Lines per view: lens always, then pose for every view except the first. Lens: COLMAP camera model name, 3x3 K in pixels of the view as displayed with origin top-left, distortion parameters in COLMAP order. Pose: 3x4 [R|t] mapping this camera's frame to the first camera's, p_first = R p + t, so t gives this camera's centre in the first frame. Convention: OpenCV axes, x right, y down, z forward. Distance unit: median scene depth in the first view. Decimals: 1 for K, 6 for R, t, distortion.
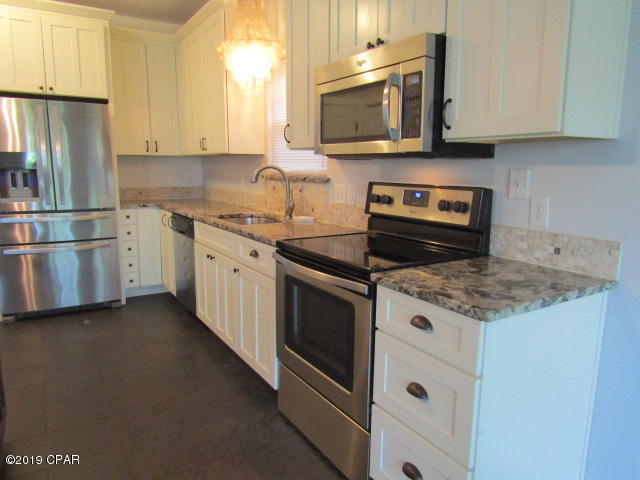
lens RADIAL K [[455.1, 0, 311.1], [0, 455.1, 238.5], [0, 0, 1]] dist [0.008380, 0.001260]
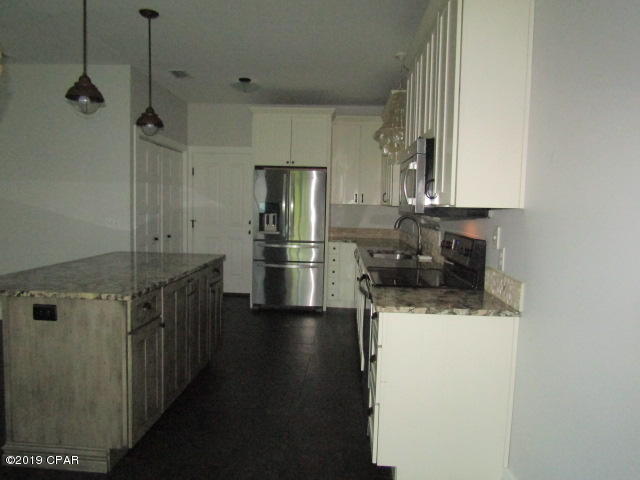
lens RADIAL K [[455.1, 0, 311.1], [0, 455.1, 238.5], [0, 0, 1]] dist [0.008380, 0.001260]
pose [[0.819147, 0.059666, -0.570471, 0.653059], [-0.111112, 0.992242, -0.055768, 0.014488], [0.562718, 0.109068, 0.819422, -0.353135]]
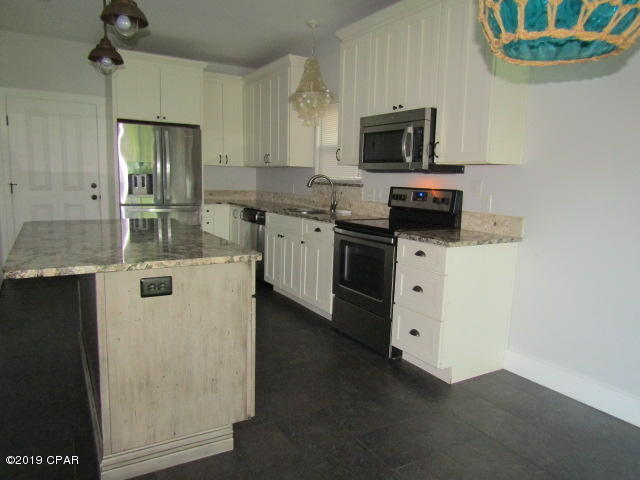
lens RADIAL K [[455.1, 0, 311.1], [0, 455.1, 238.5], [0, 0, 1]] dist [0.008380, 0.001260]
pose [[0.999567, 0.023271, -0.018005, -0.136401], [-0.023680, 0.999460, -0.022800, 0.114813], [0.017465, 0.023217, 0.999578, -0.679978]]
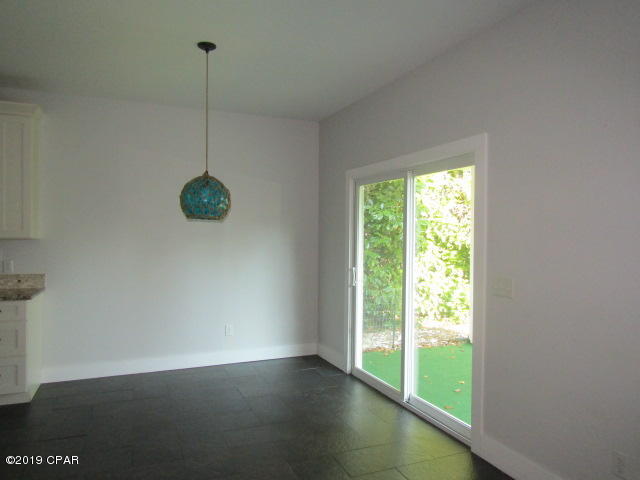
lens RADIAL K [[455.1, 0, 311.1], [0, 455.1, 238.5], [0, 0, 1]] dist [0.008380, 0.001260]
pose [[0.143642, -0.006001, 0.989612, -1.369524], [0.155224, 0.987741, -0.016541, 0.068261], [-0.977380, 0.155987, 0.142813, -0.778532]]
